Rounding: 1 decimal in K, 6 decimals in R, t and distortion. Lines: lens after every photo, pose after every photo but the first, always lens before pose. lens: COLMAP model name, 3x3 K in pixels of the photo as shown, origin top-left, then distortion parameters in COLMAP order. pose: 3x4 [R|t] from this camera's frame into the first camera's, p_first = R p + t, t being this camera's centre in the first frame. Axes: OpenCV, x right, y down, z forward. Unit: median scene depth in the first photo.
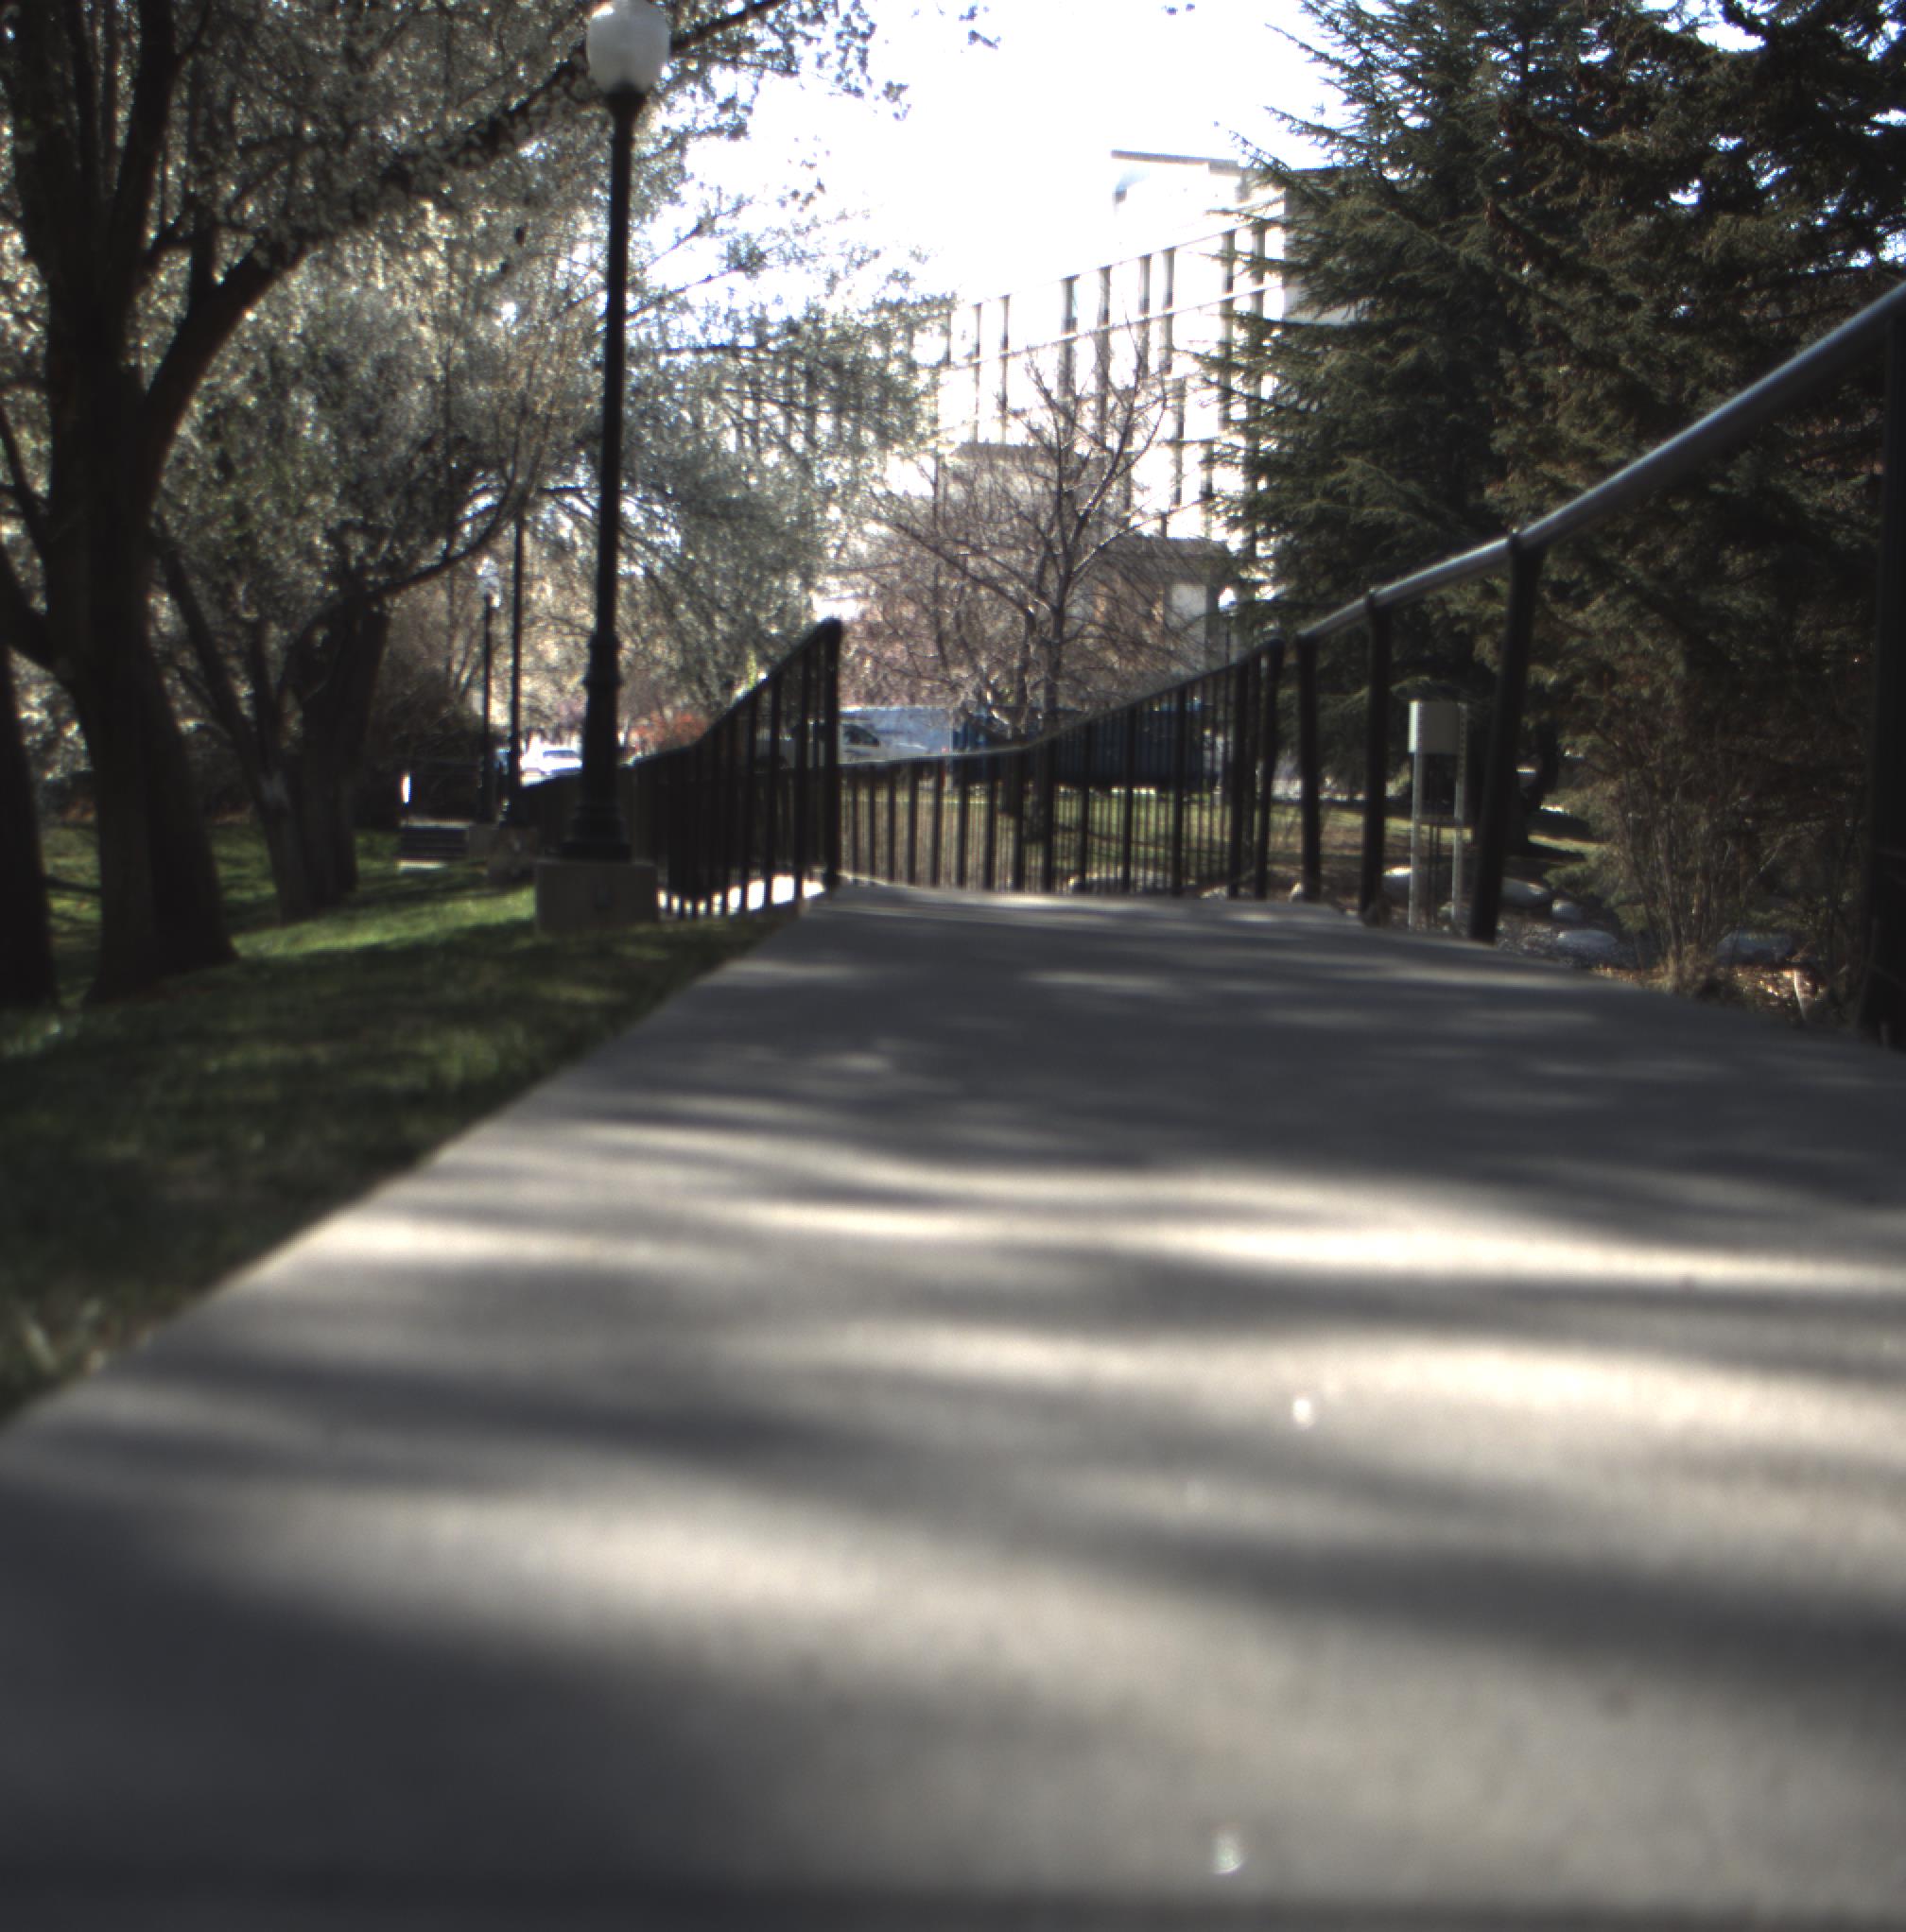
lens RADIAL K [[4404.0, 0, 742.1], [0, 4404.0, 898.8], [0, 0, 1]] dist [-0.163822, 1.039404]
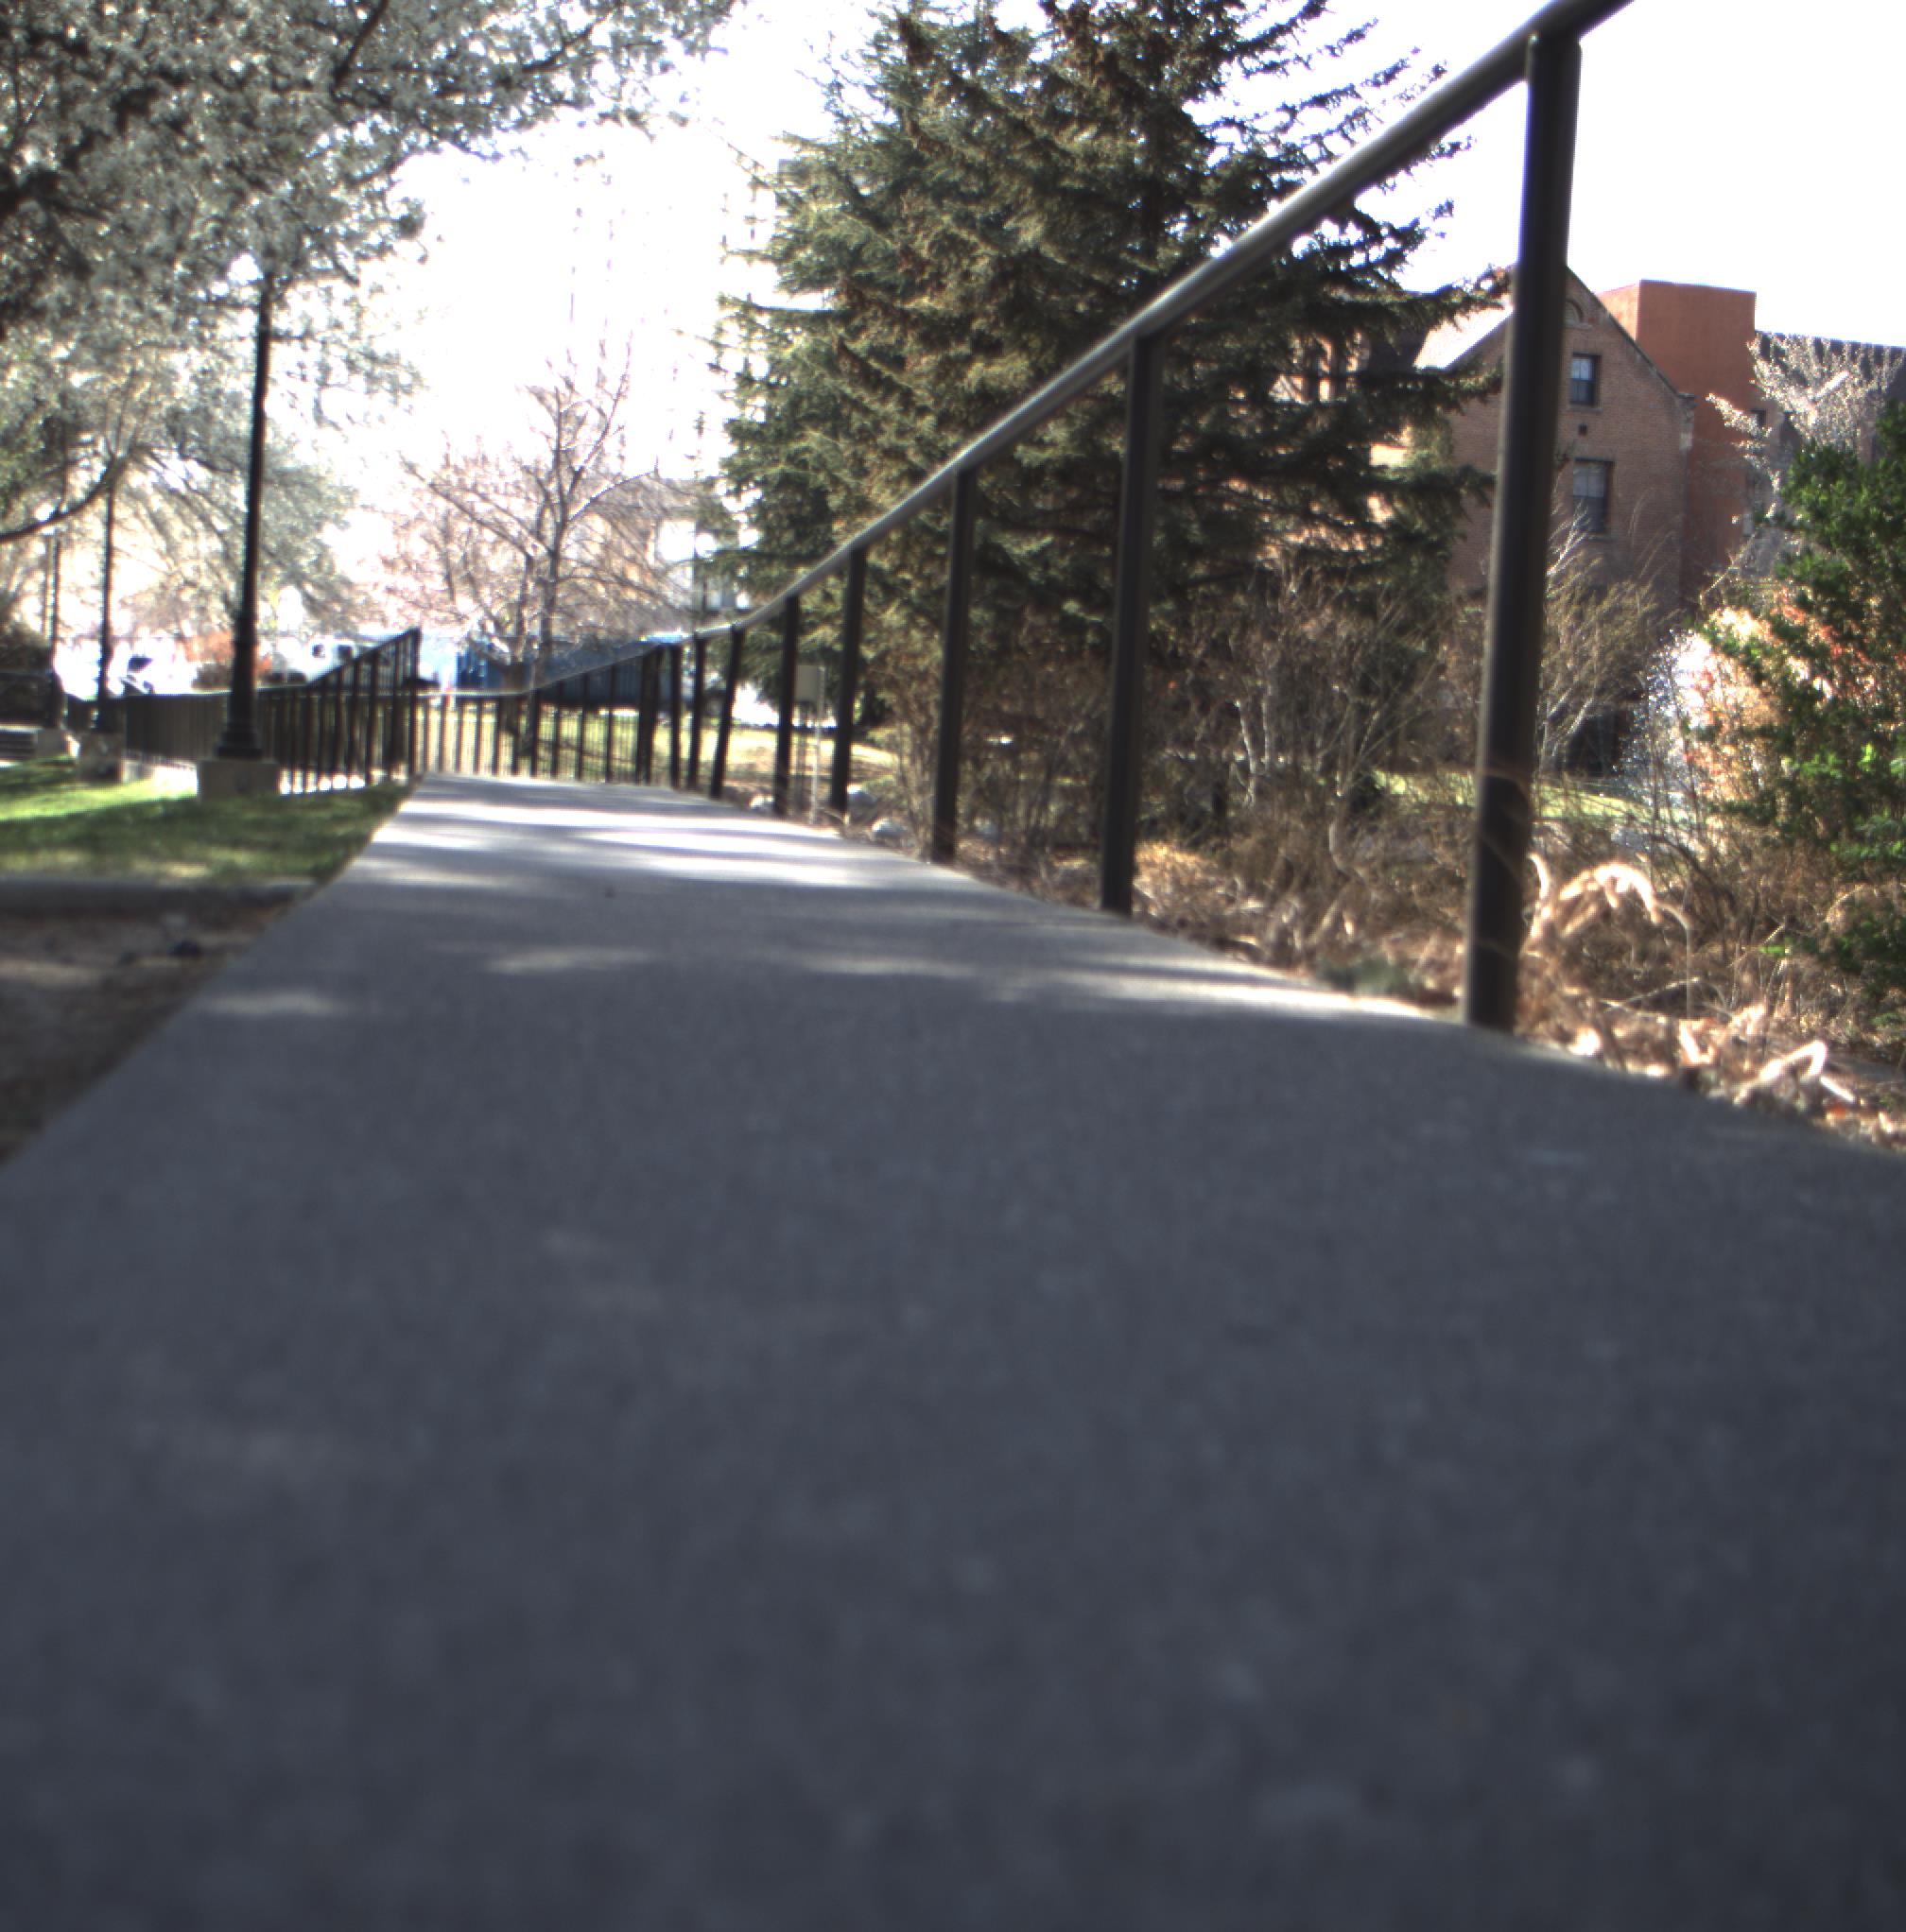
lens RADIAL K [[4404.0, 0, 742.1], [0, 4404.0, 898.8], [0, 0, 1]] dist [-0.163822, 1.039404]
pose [[0.993133, 0.021521, 0.114991, -0.008659], [-0.023733, 0.999558, 0.017902, 0.002156], [-0.114555, -0.020508, 0.993205, -0.136504]]
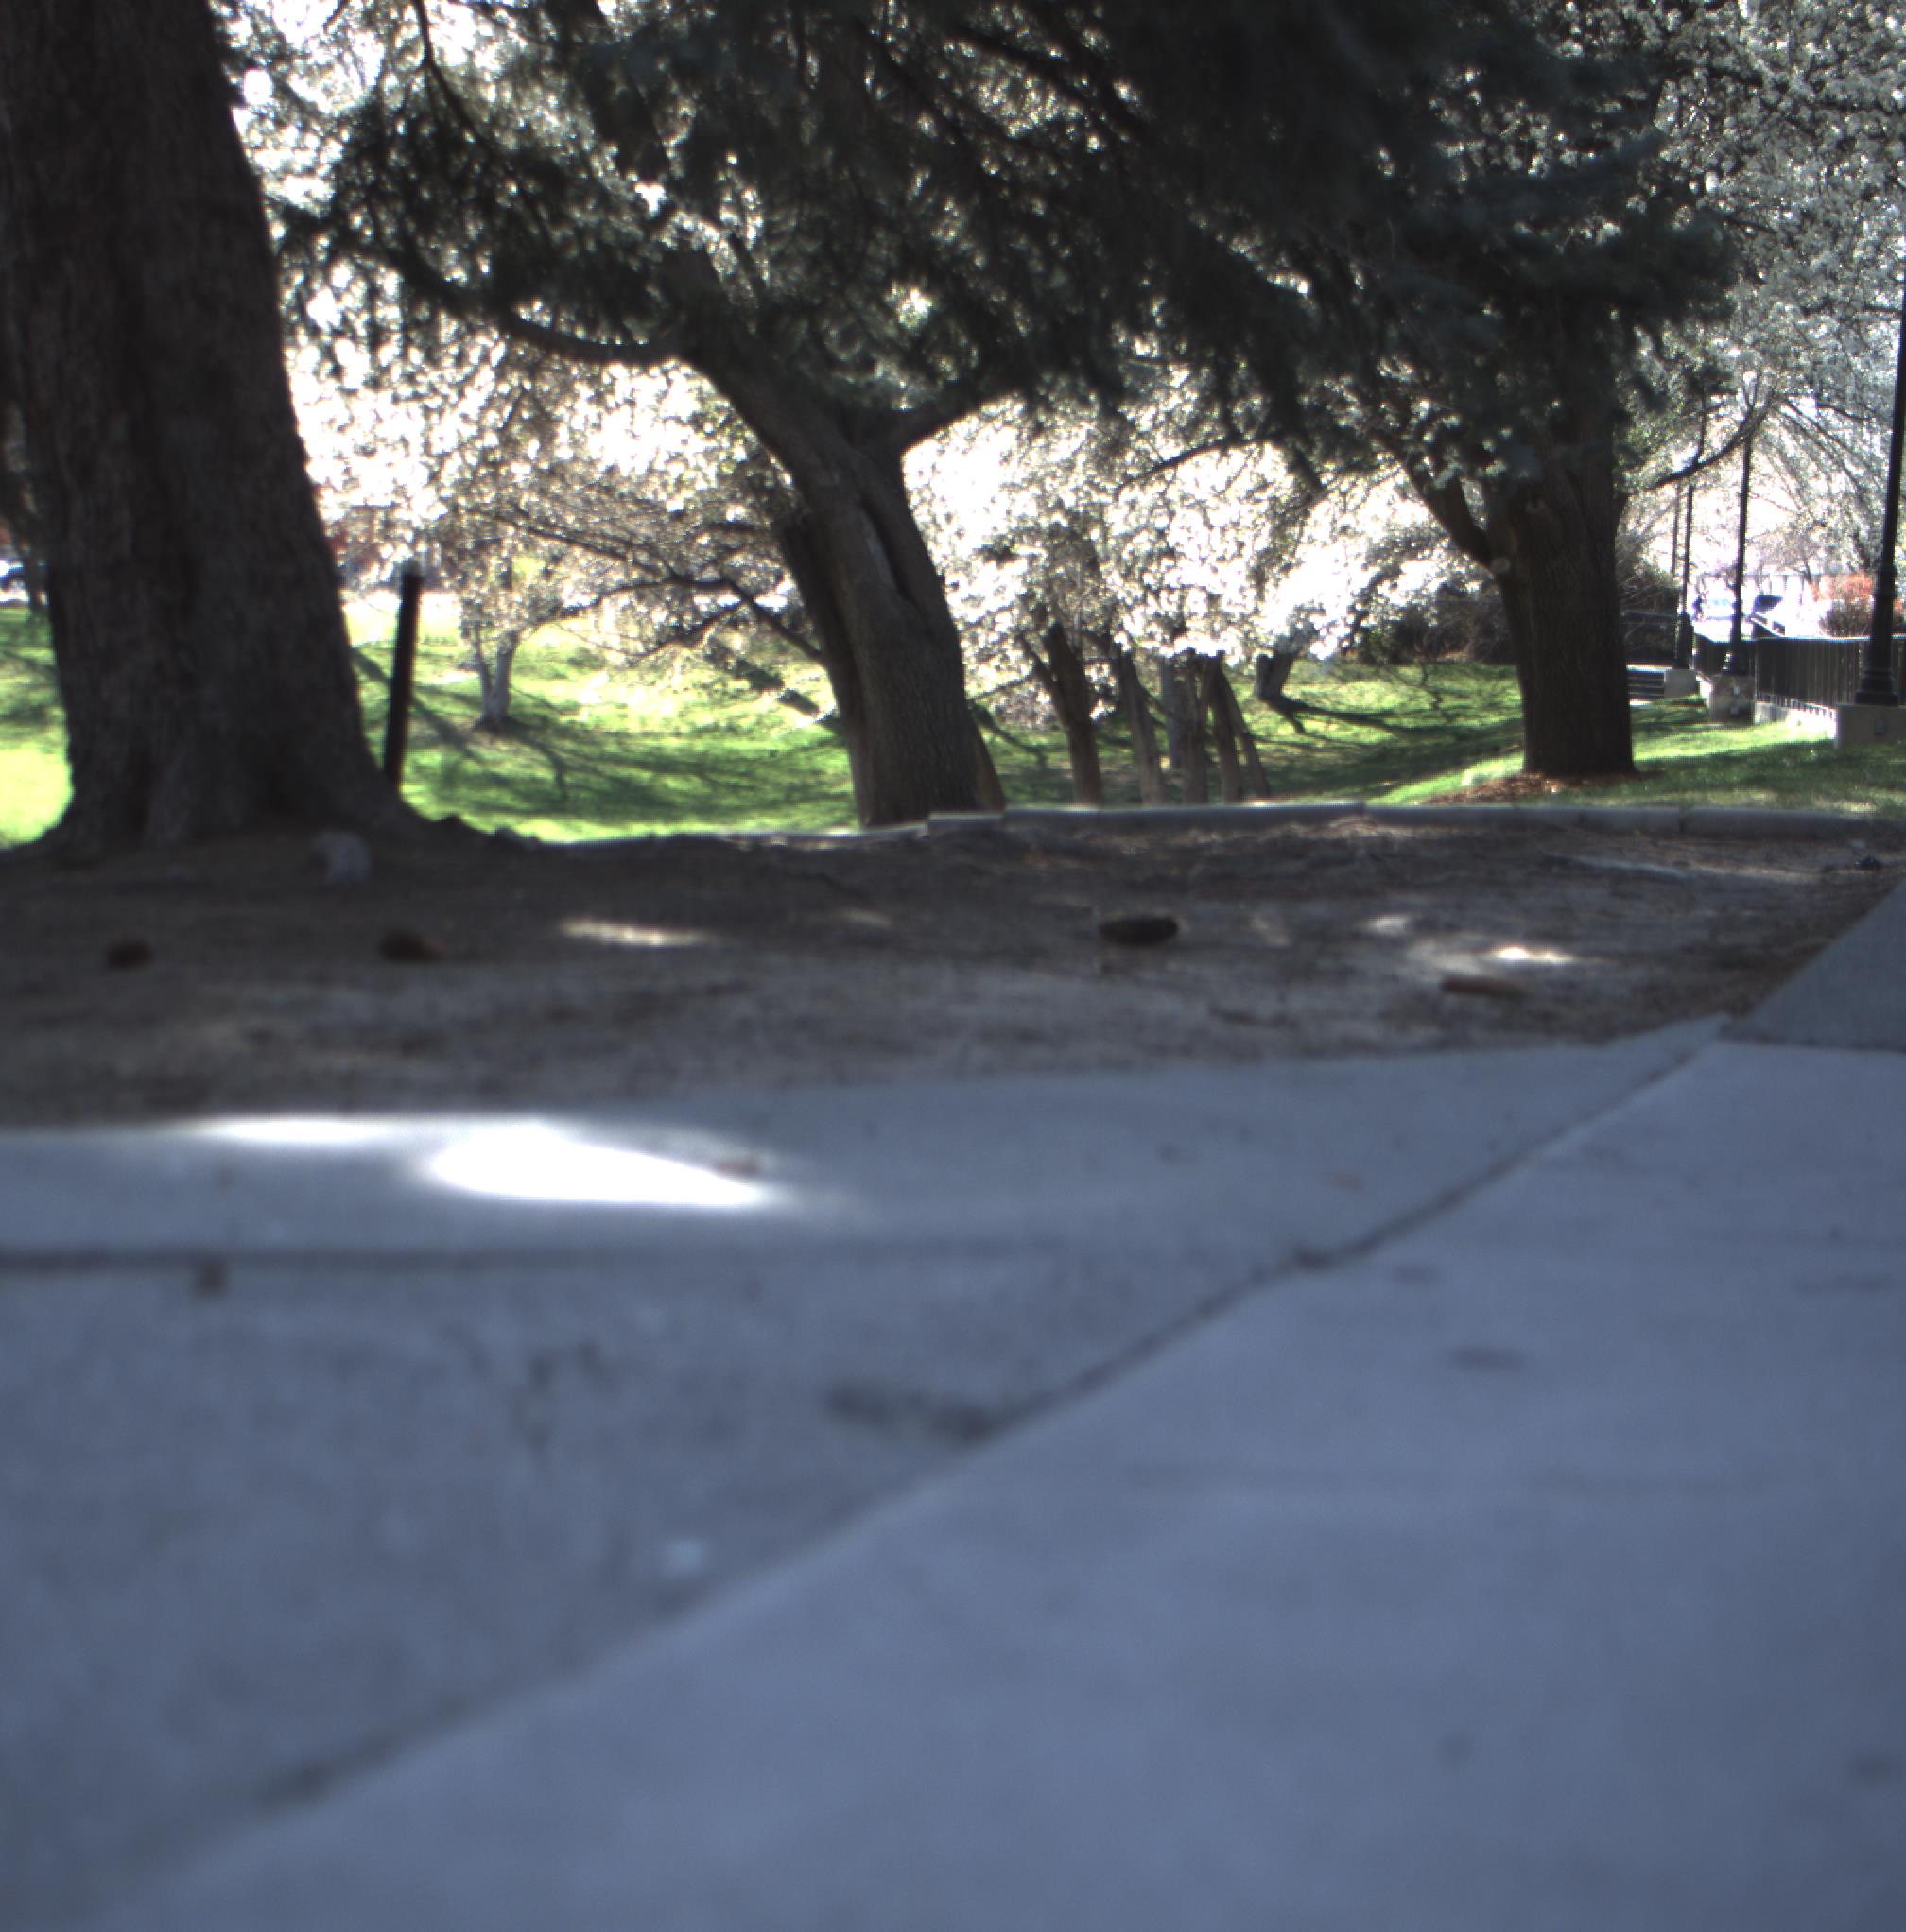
lens RADIAL K [[4404.0, 0, 742.1], [0, 4404.0, 898.8], [0, 0, 1]] dist [-0.163822, 1.039404]
pose [[0.968472, 0.042897, -0.245402, -0.009965], [-0.033288, 0.998513, 0.043174, 0.001809], [0.246889, -0.033644, 0.968459, -0.170687]]
